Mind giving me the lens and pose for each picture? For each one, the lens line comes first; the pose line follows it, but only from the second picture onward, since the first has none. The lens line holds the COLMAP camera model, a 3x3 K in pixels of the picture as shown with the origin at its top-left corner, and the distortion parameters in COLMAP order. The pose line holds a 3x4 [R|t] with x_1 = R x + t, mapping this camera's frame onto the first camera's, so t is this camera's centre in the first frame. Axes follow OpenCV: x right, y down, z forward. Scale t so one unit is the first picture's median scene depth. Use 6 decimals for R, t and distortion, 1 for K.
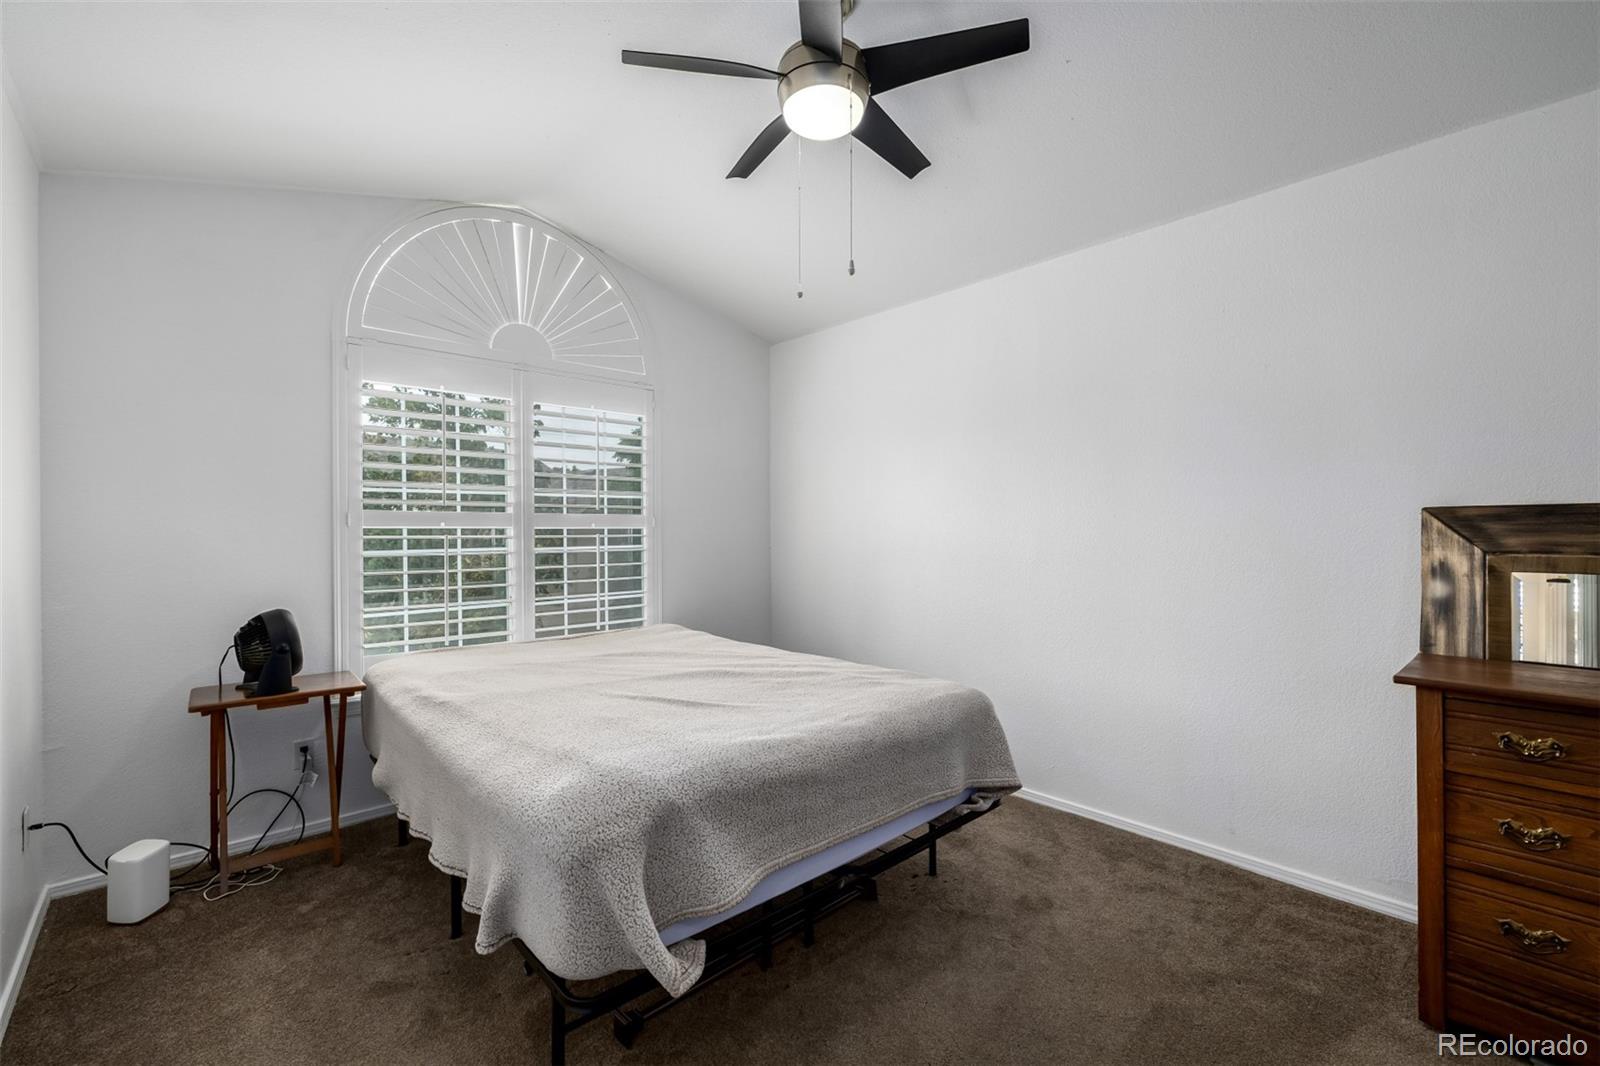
lens RADIAL K [[667.9, 0, 808.8], [0, 667.9, 532.5], [0, 0, 1]] dist [0.001564, -0.000286]
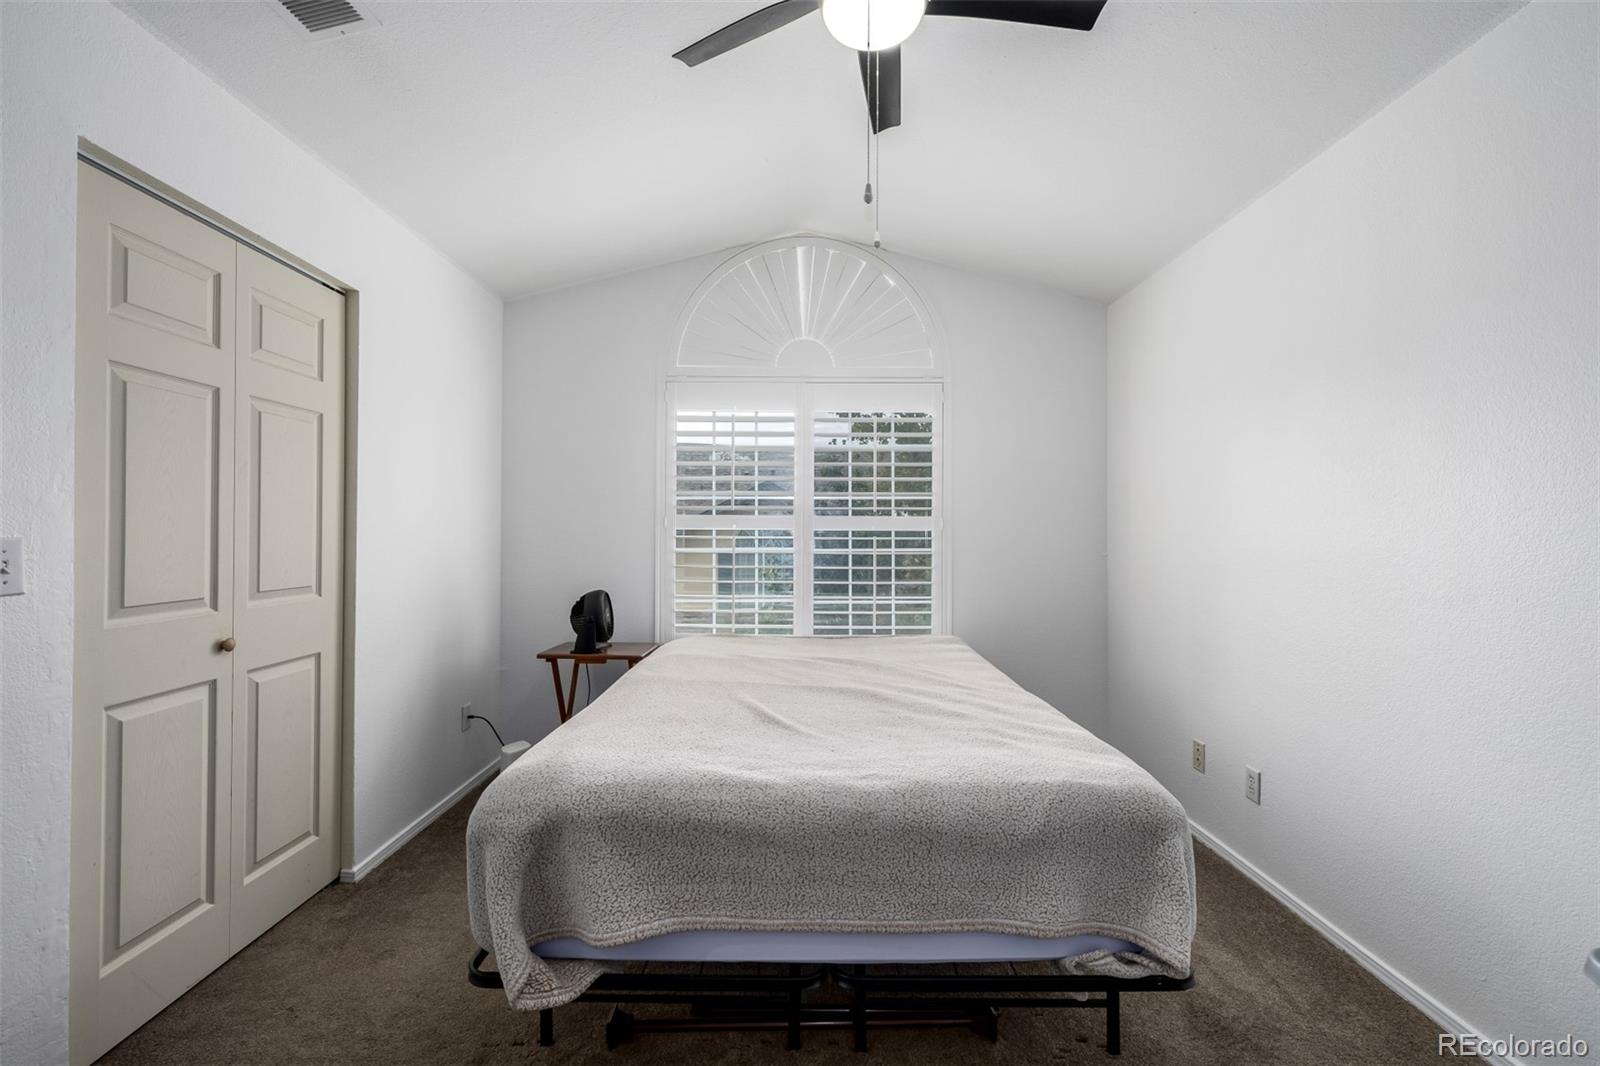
lens RADIAL K [[667.9, 0, 802.1], [0, 667.9, 528.7], [0, 0, 1]] dist [0.001564, -0.000286]
pose [[0.743987, 0.002836, -0.668188, 0.285041], [-0.009812, 0.999930, -0.006681, -0.001092], [0.668122, 0.011526, 0.743962, 0.205788]]
